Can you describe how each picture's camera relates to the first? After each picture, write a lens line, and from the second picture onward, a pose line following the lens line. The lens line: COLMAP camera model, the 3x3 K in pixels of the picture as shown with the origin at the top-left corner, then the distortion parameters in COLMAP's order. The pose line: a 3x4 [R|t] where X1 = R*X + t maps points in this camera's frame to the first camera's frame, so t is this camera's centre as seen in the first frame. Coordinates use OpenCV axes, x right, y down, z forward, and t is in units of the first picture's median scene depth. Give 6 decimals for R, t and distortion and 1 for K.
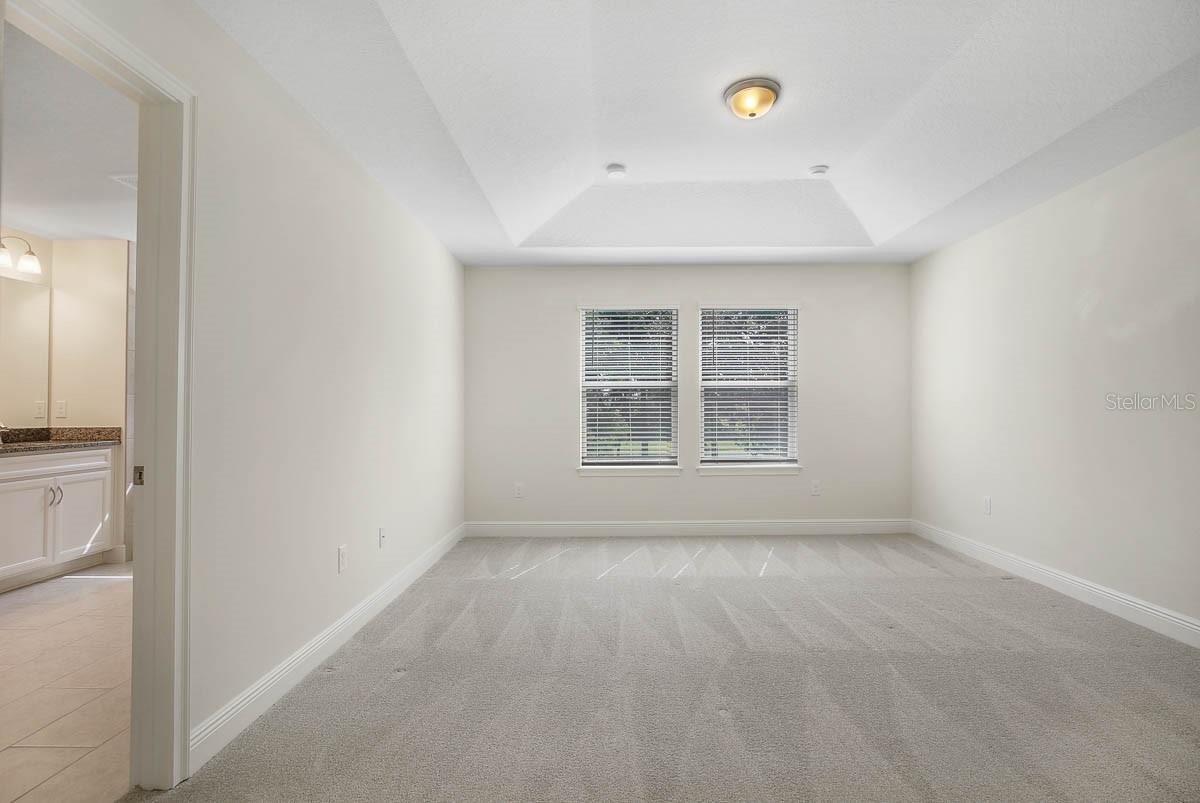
lens RADIAL K [[565.0, 0, 590.3], [0, 565.0, 390.6], [0, 0, 1]] dist [-0.019201, 0.001244]
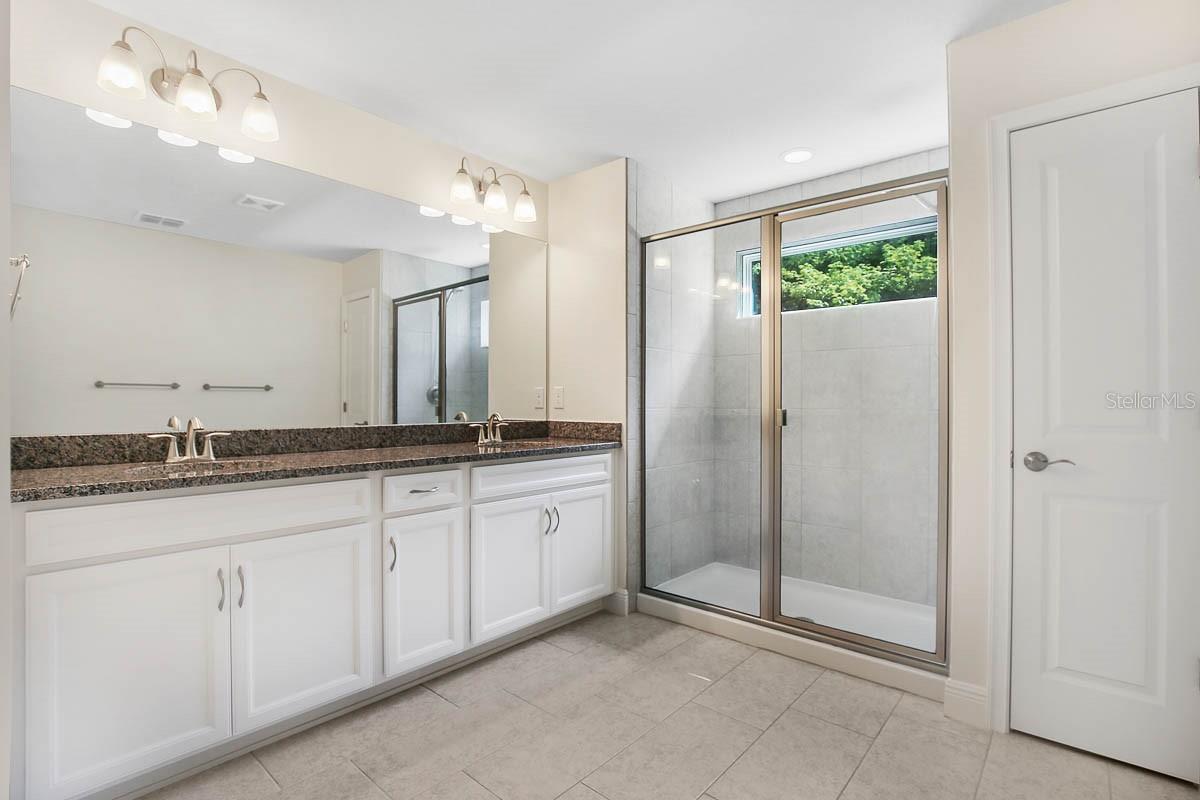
lens RADIAL K [[565.0, 0, 602.7], [0, 565.0, 400.0], [0, 0, 1]] dist [-0.019201, 0.001244]
pose [[0.766688, 0.005565, -0.641996, -0.405127], [0.010056, 0.999736, 0.020675, 0.021414], [0.641941, -0.022307, 0.766429, 0.441905]]
